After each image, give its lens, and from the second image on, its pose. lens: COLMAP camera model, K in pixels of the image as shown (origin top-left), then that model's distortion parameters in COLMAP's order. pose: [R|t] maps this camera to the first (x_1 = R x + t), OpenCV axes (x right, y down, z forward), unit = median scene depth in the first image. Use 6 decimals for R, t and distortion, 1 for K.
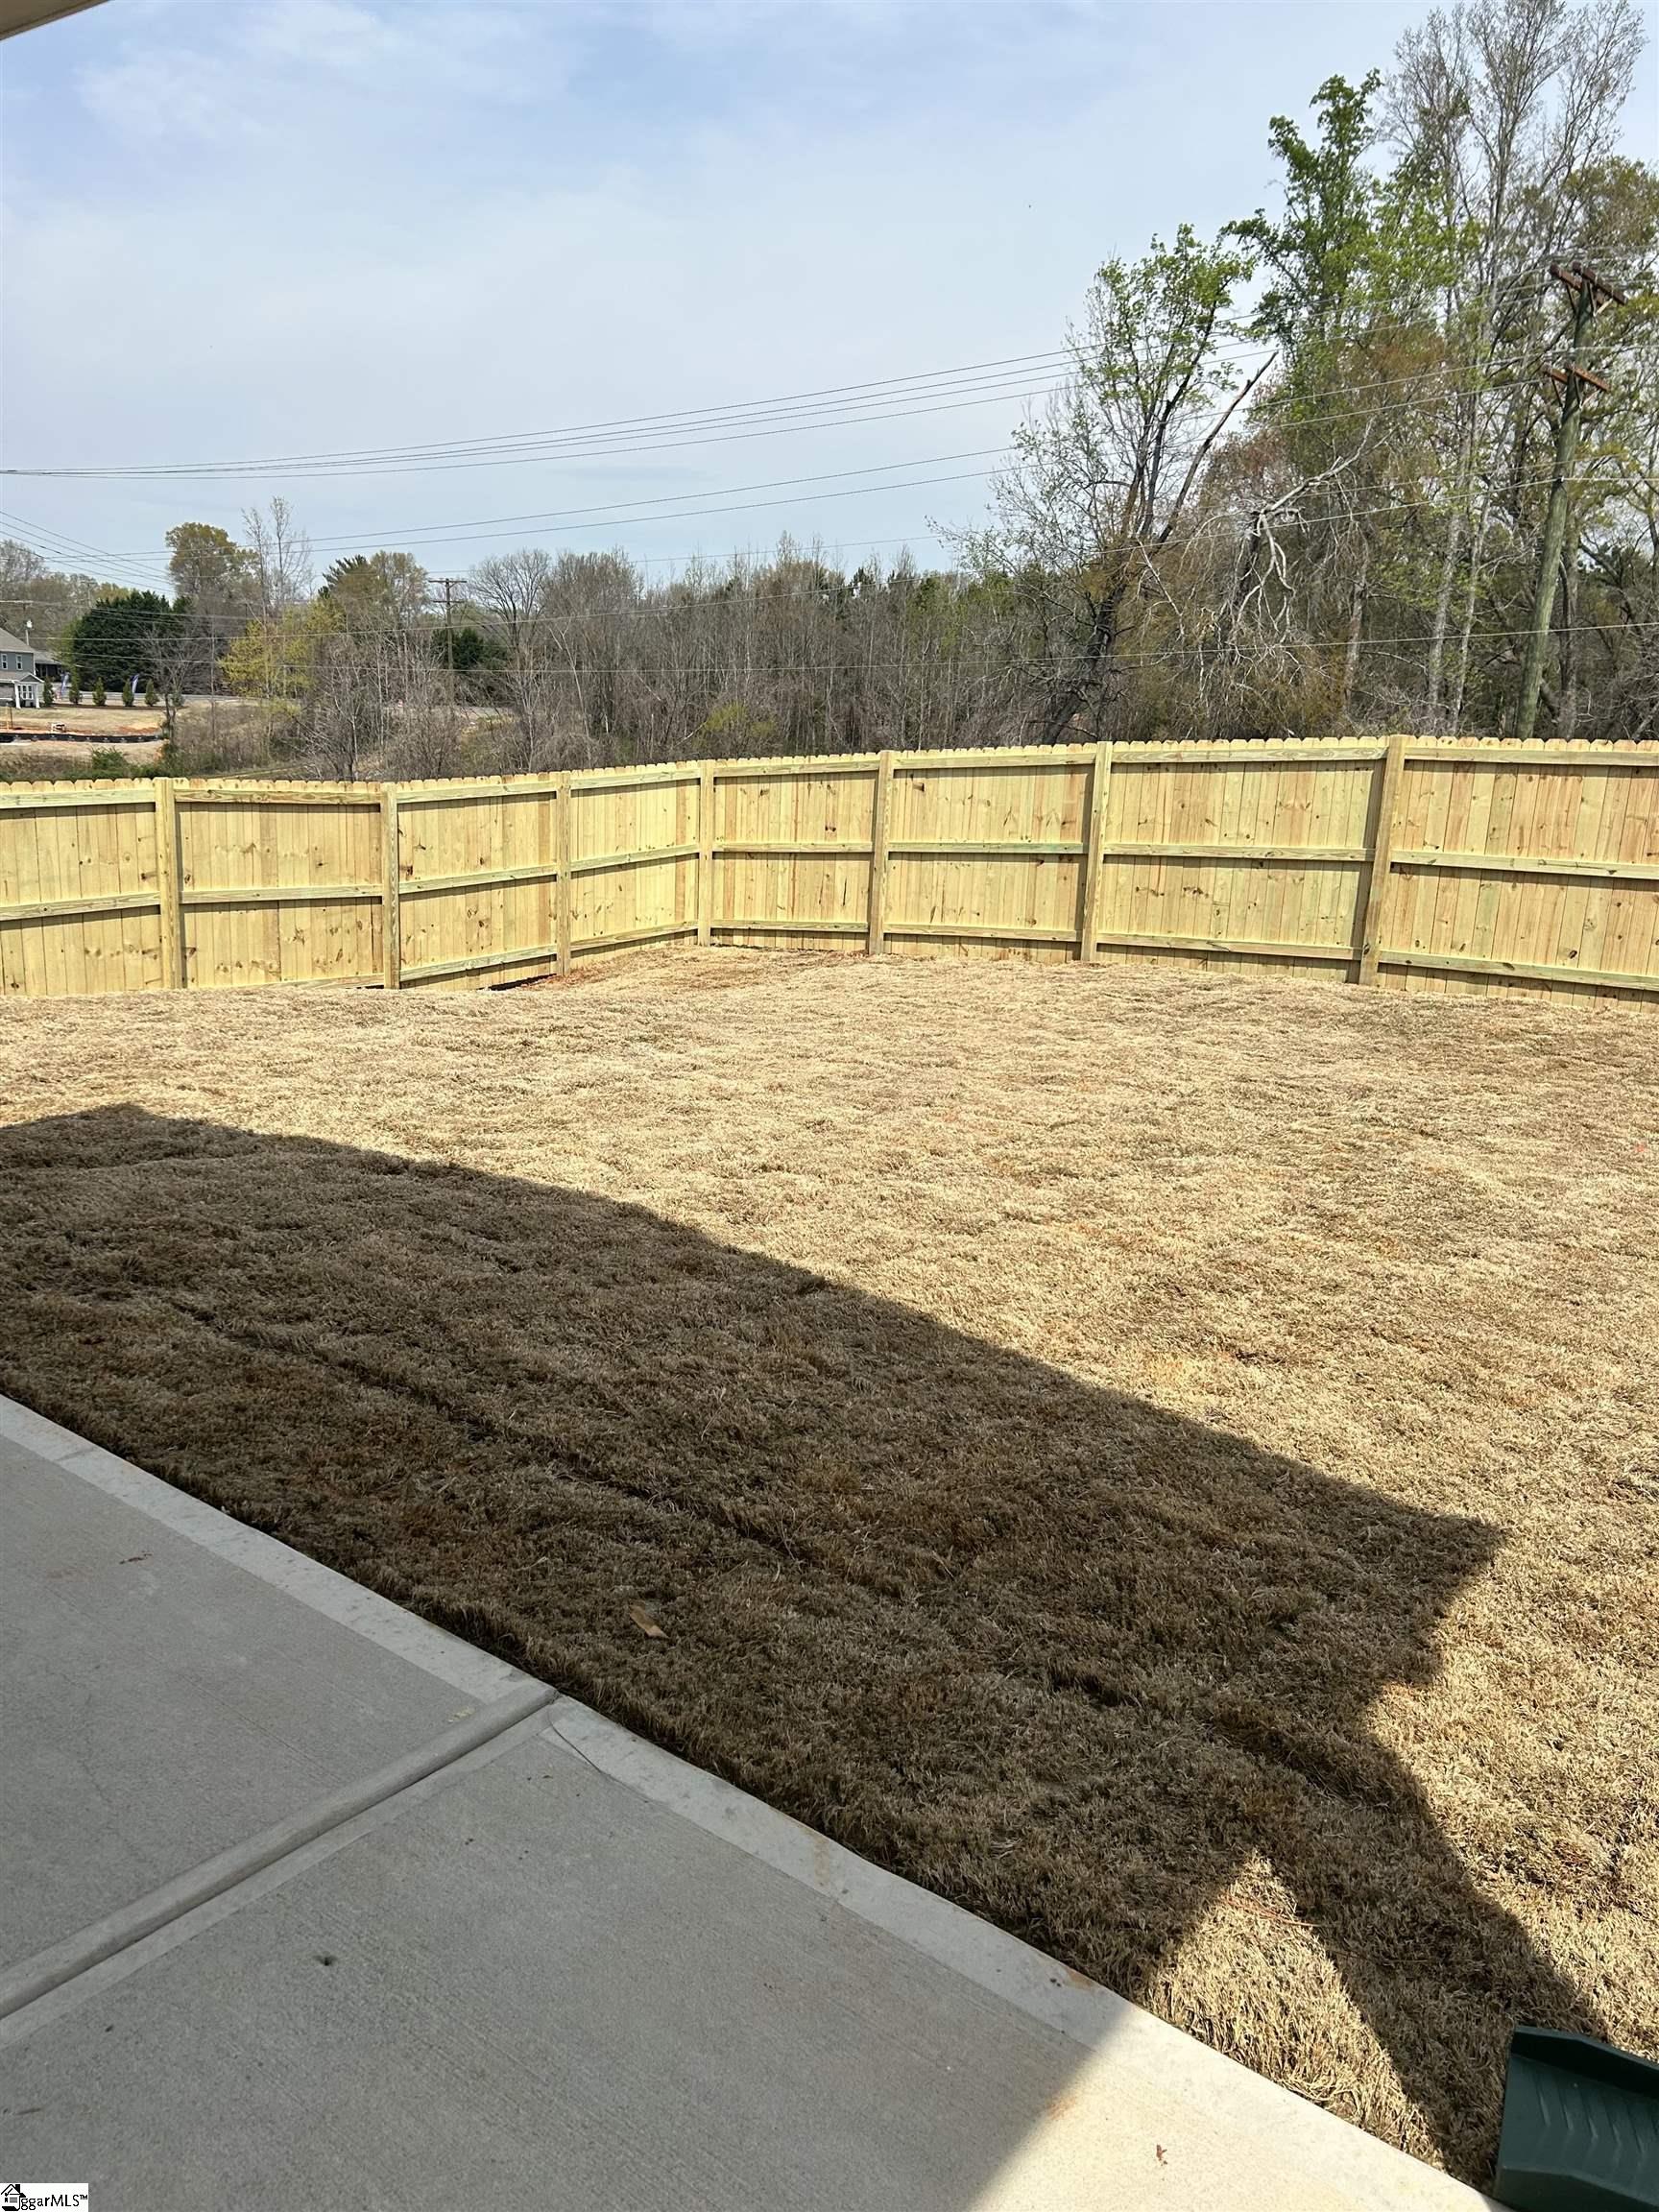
lens RADIAL K [[1675.1, 0, 826.3], [0, 1675.1, 1105.7], [0, 0, 1]] dist [0.023468, -0.018338]
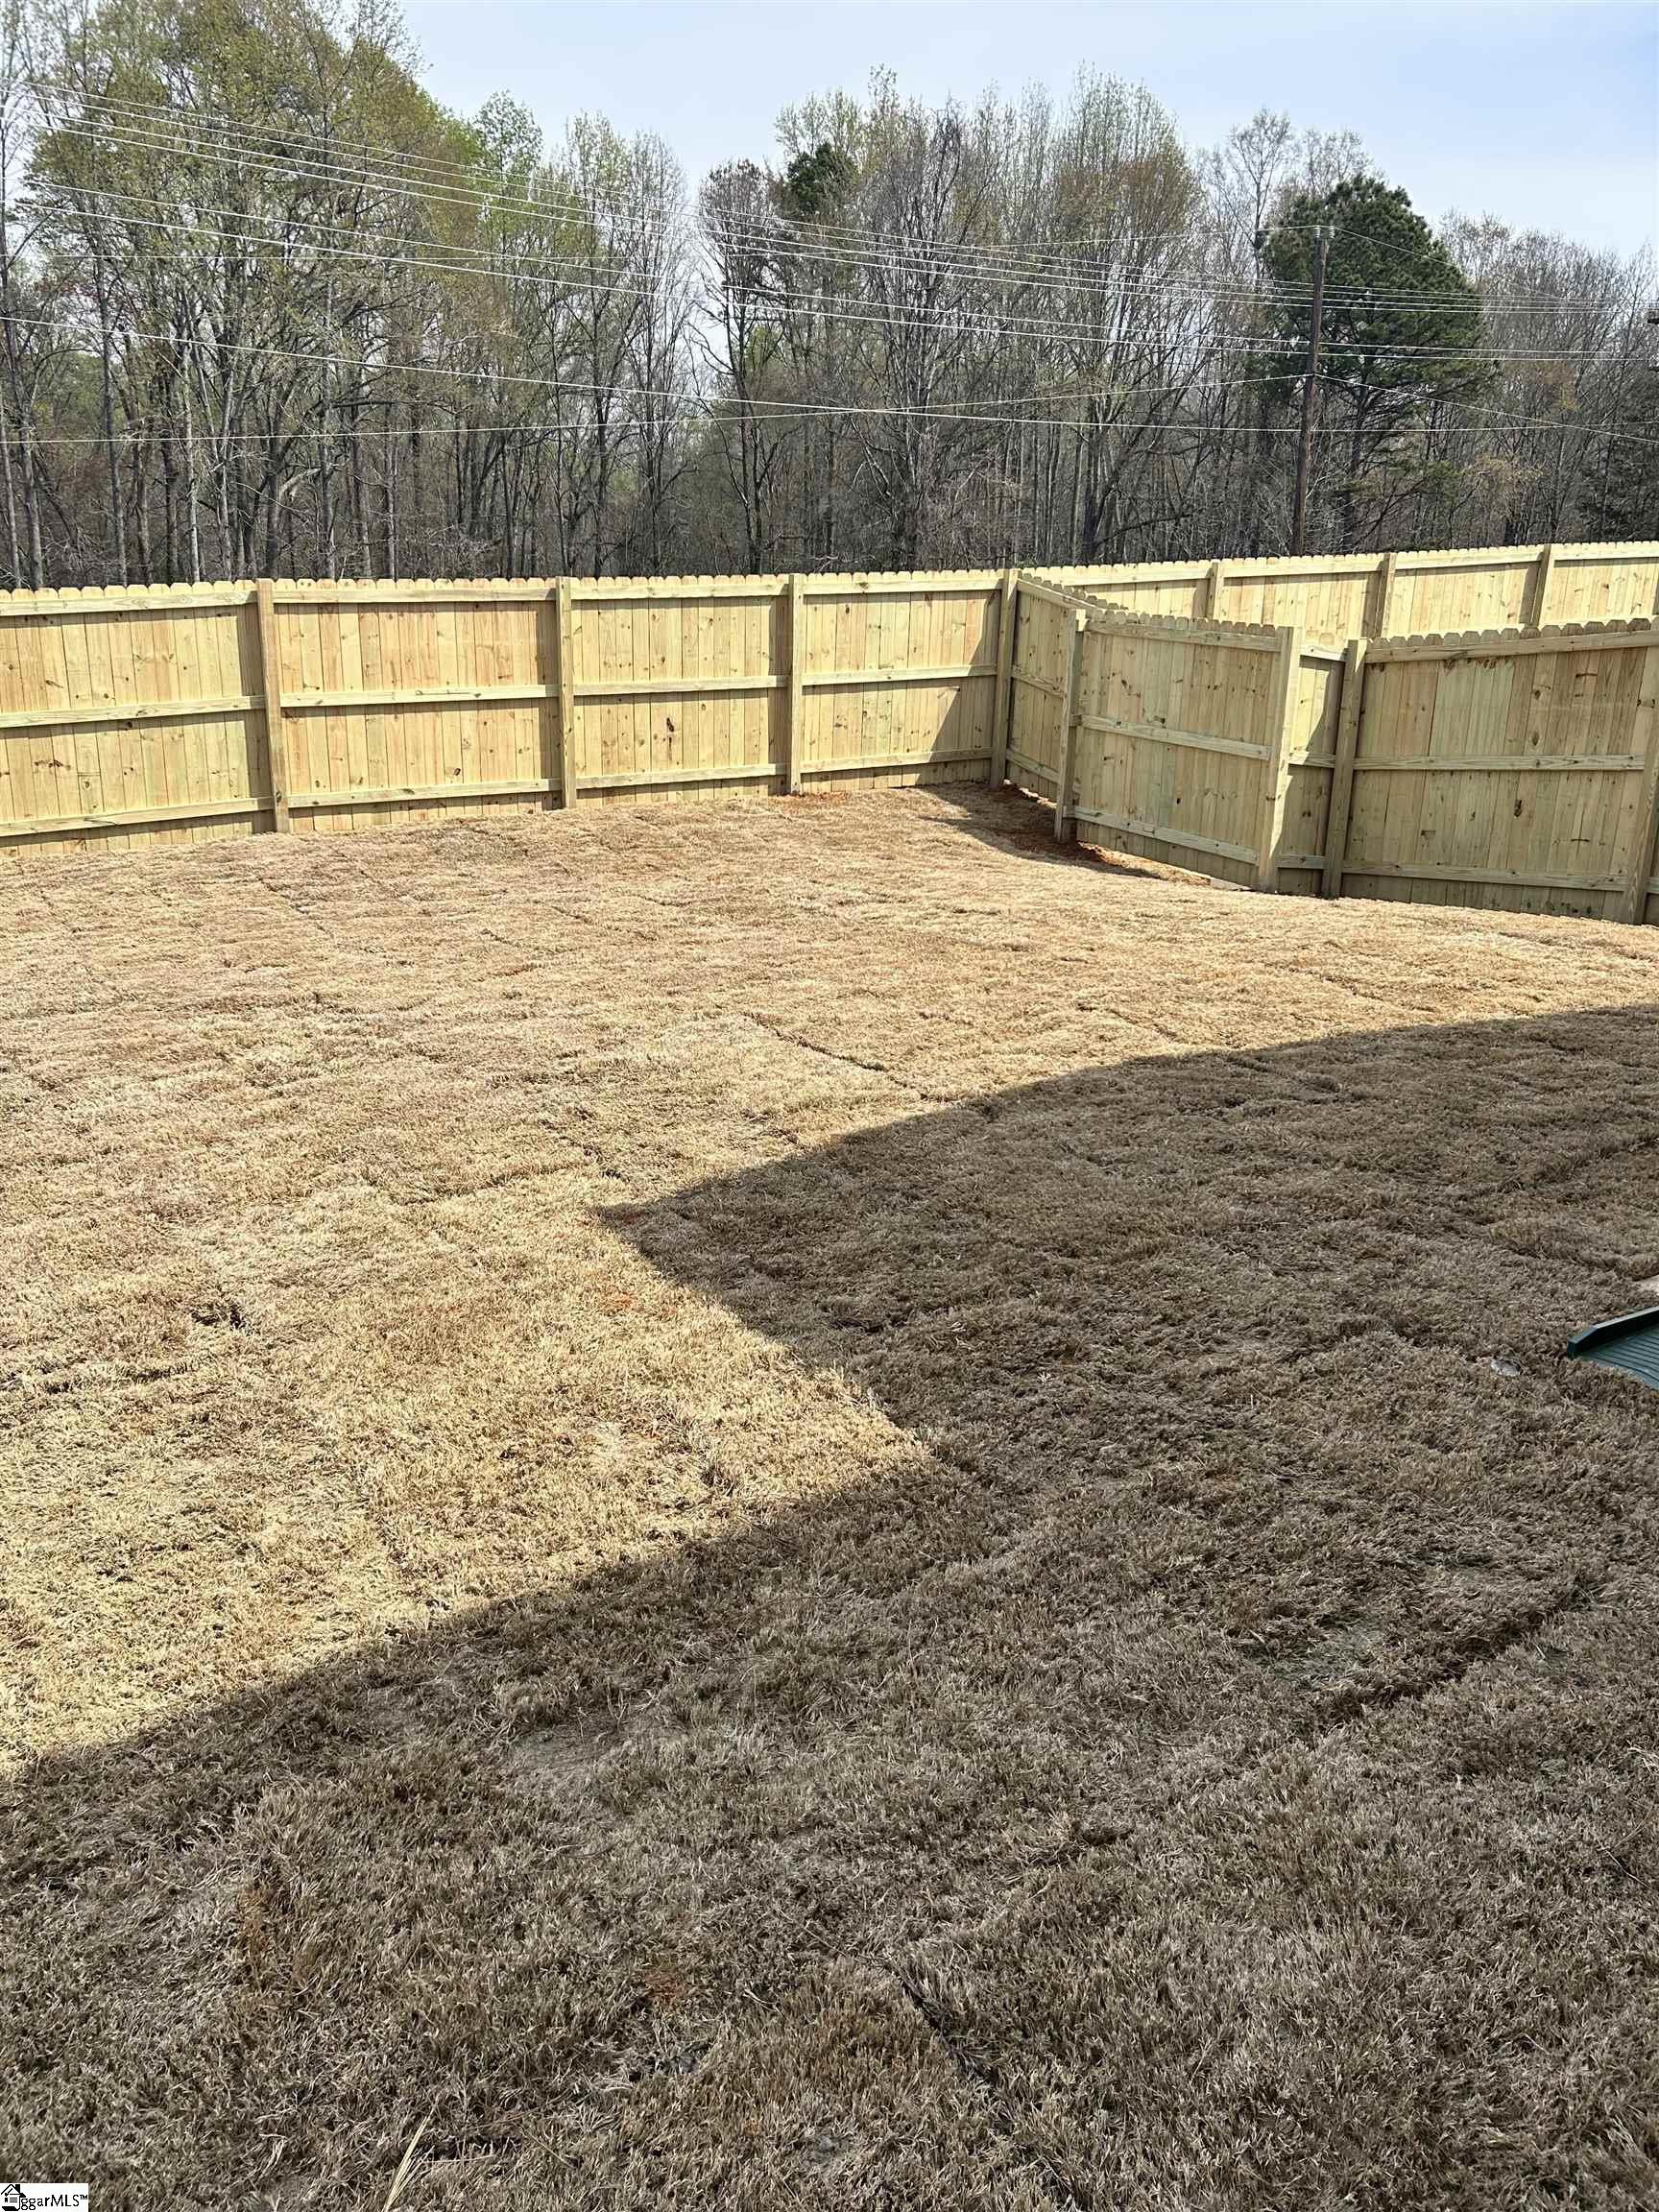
lens RADIAL K [[1675.1, 0, 825.9], [0, 1675.1, 1104.9], [0, 0, 1]] dist [0.023468, -0.018338]
pose [[0.384015, -0.301307, 0.872781, -0.491877], [0.219059, 0.947999, 0.230891, -0.079779], [-0.896965, 0.102525, 0.430050, 0.295143]]
